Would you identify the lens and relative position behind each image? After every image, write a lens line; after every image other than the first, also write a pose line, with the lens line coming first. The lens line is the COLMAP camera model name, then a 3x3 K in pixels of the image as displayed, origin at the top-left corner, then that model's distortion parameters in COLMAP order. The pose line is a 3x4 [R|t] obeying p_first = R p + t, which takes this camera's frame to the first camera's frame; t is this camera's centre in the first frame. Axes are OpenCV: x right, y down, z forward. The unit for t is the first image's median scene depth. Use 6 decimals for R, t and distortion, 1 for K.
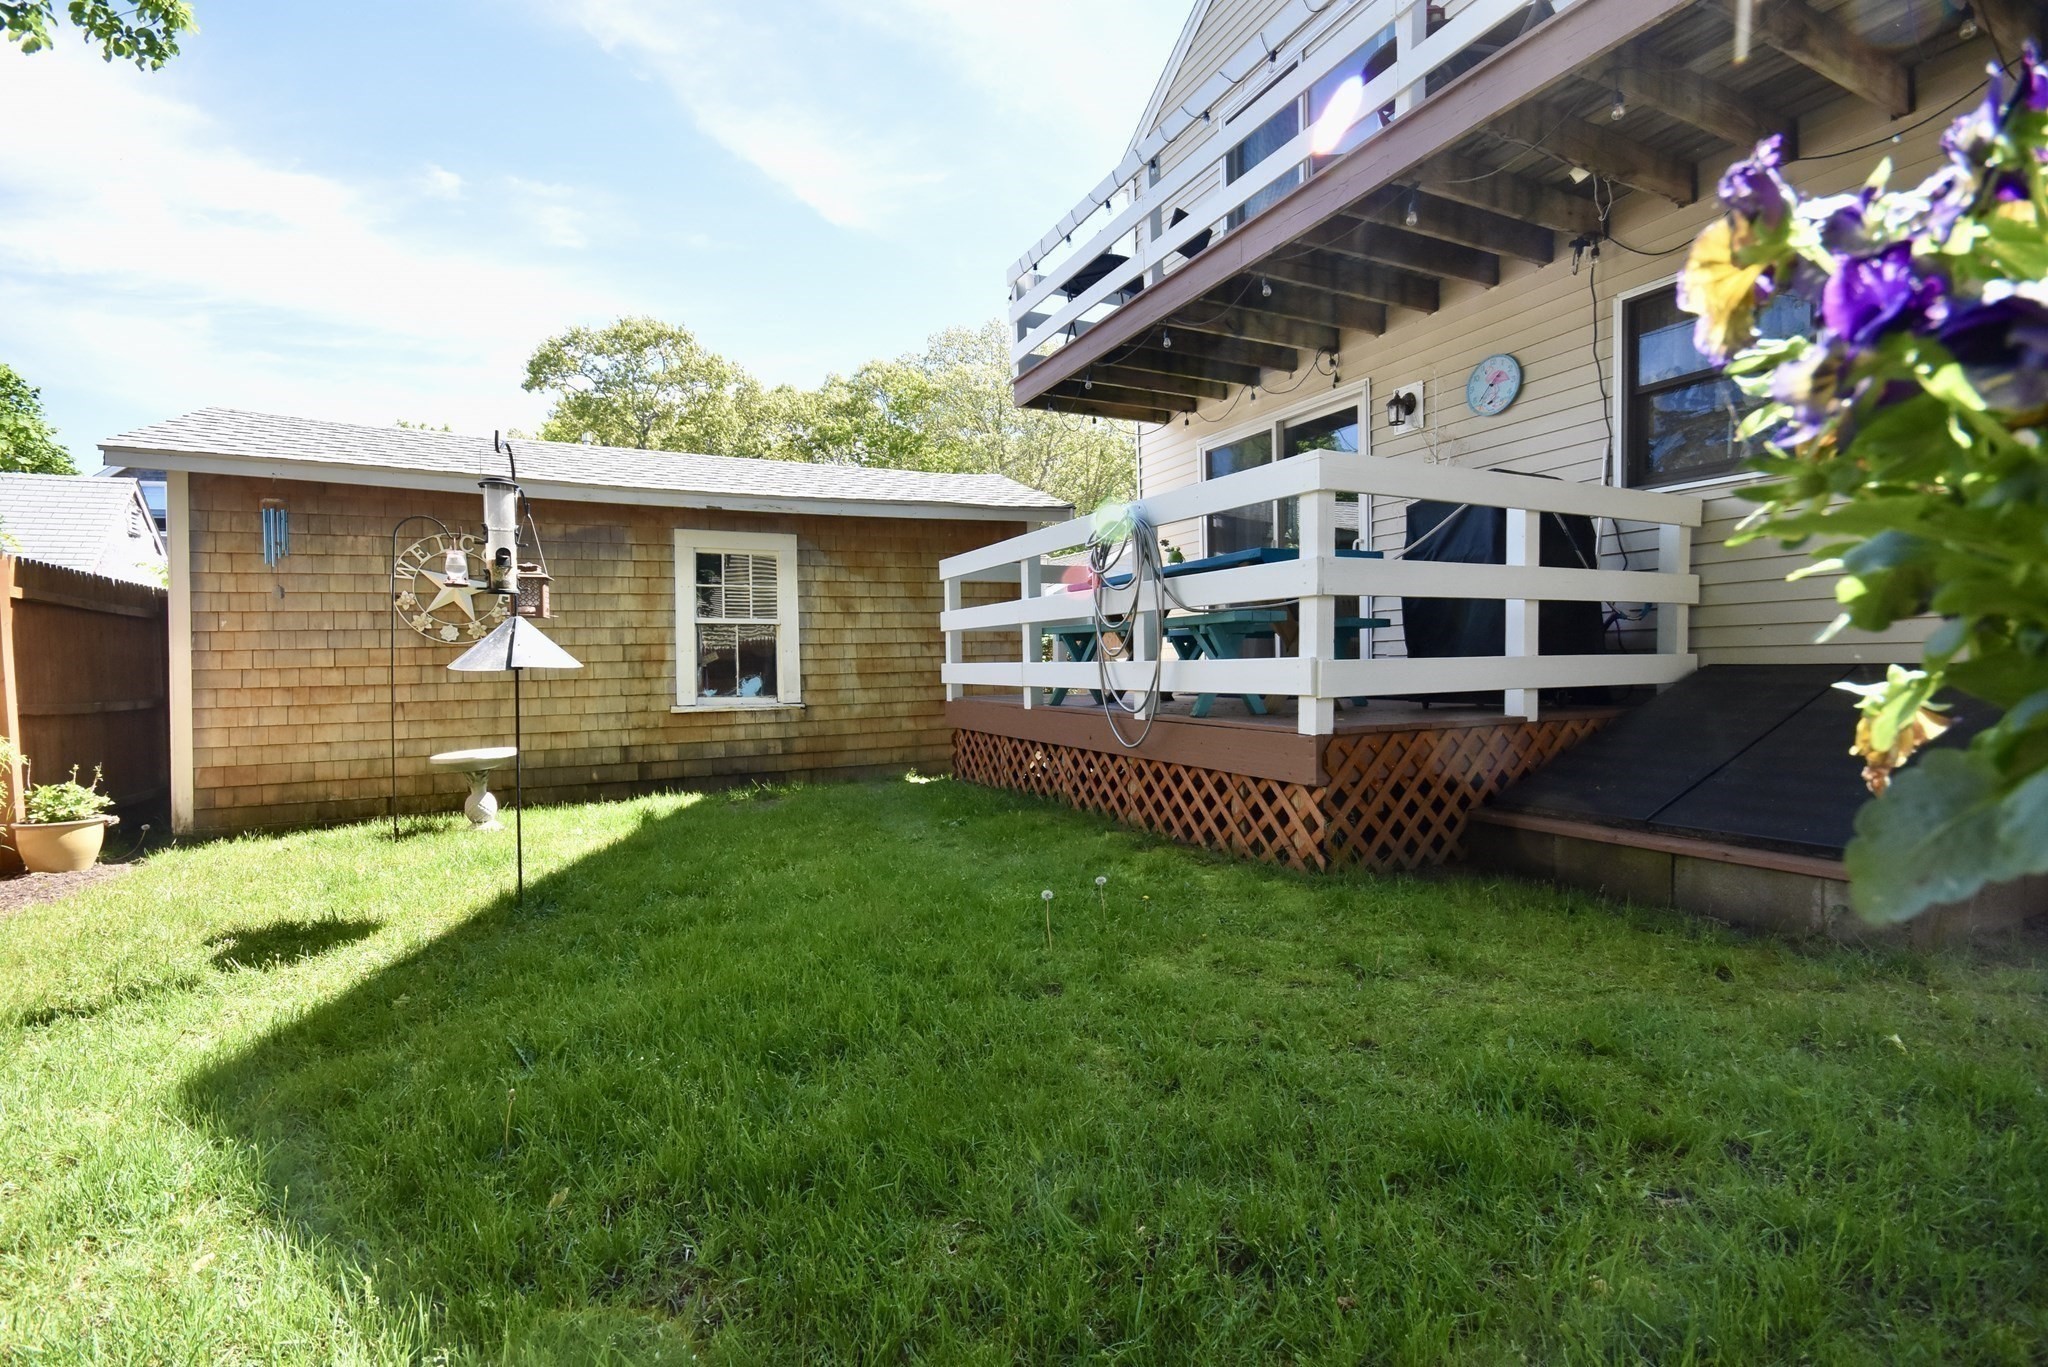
lens RADIAL K [[919.7, 0, 1024.0], [0, 919.7, 683.5], [0, 0, 1]] dist [-0.000492, -0.033446]
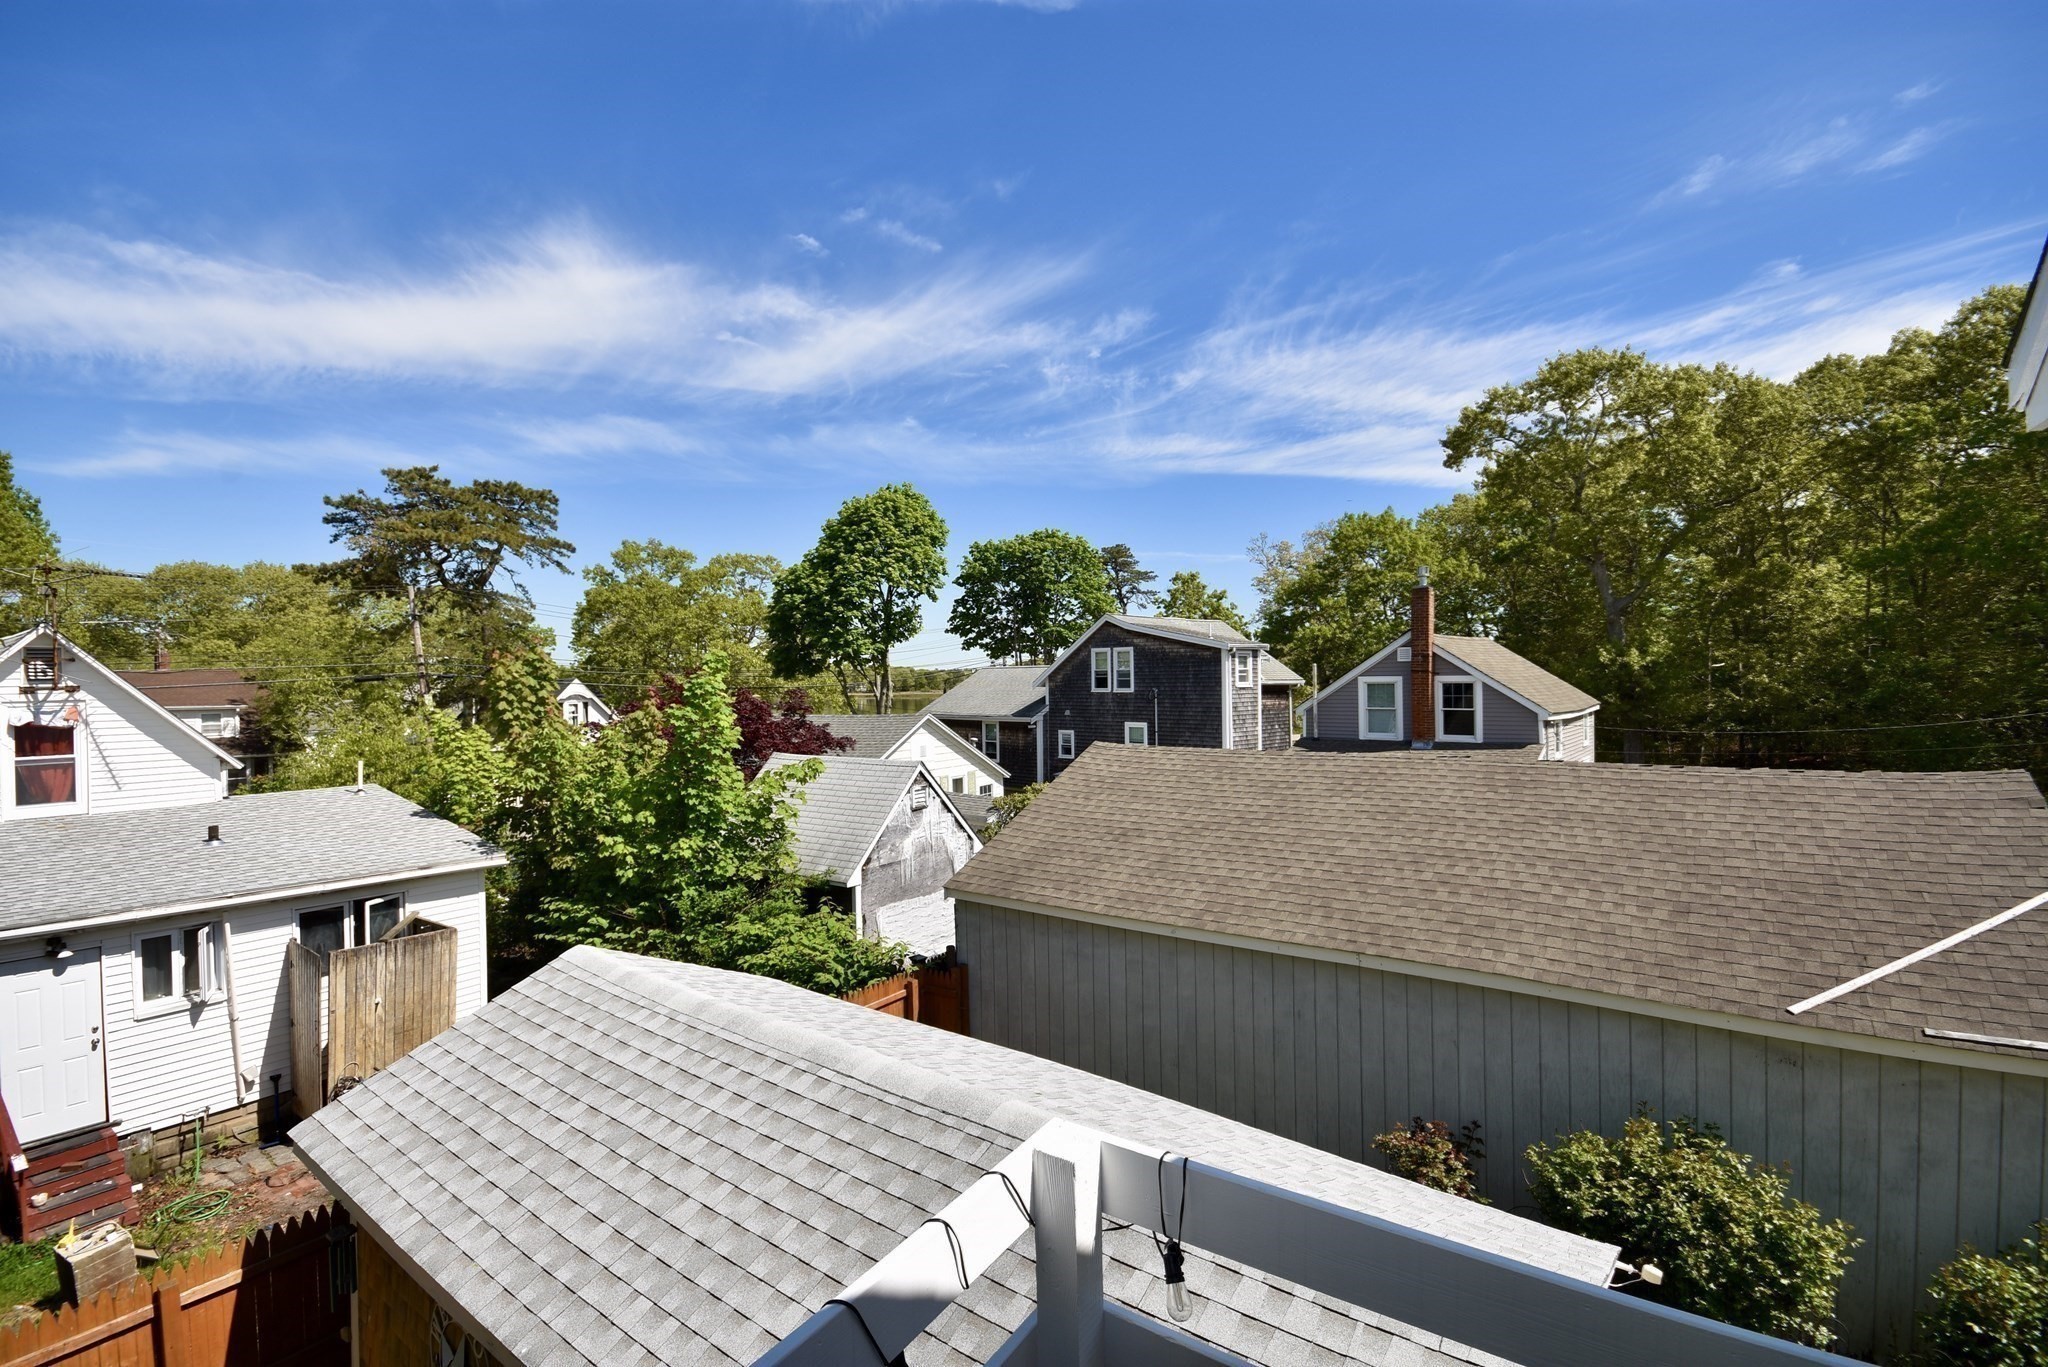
lens RADIAL K [[895.3, 0, 1026.8], [0, 895.3, 671.2], [0, 0, 1]] dist [0.018623, -0.015713]
pose [[0.502589, 0.006409, -0.864502, 0.031904], [-0.008195, 0.999963, 0.002649, -0.111325], [0.864487, 0.005753, 0.502623, 0.172422]]
